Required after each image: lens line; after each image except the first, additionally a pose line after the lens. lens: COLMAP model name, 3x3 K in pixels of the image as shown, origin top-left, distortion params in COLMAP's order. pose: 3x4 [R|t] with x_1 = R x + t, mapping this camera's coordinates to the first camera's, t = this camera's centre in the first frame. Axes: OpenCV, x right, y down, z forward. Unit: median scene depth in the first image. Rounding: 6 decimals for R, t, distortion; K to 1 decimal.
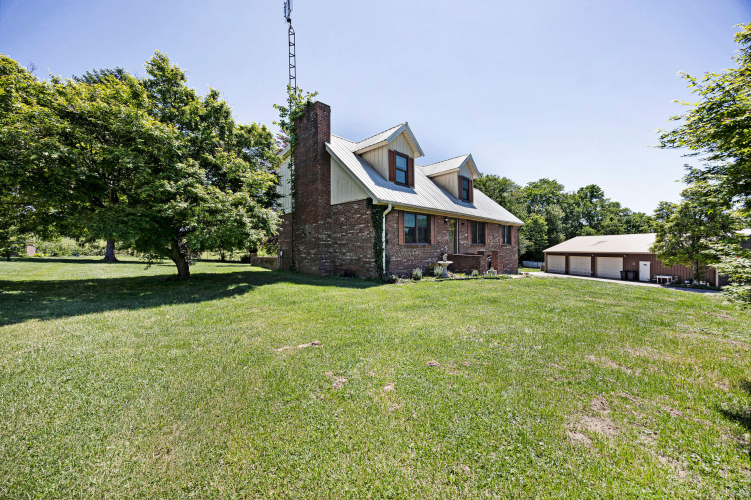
lens RADIAL K [[284.6, 0, 373.3], [0, 284.6, 252.5], [0, 0, 1]] dist [-0.000370, -0.000223]
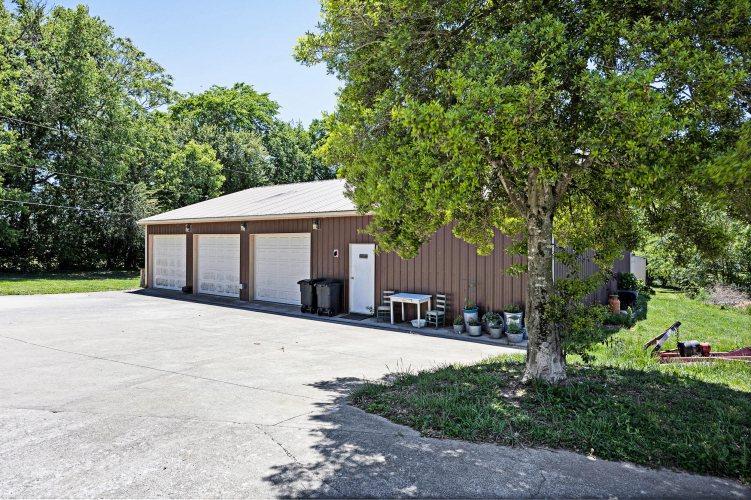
lens RADIAL K [[467.7, 0, 377.7], [0, 467.7, 251.6], [0, 0, 1]] dist [0.002057, -0.001580]
pose [[0.776939, 0.018077, 0.629316, 0.668041], [-0.010689, 0.999822, -0.015523, 0.045058], [-0.629485, 0.005333, 0.776994, 0.626539]]
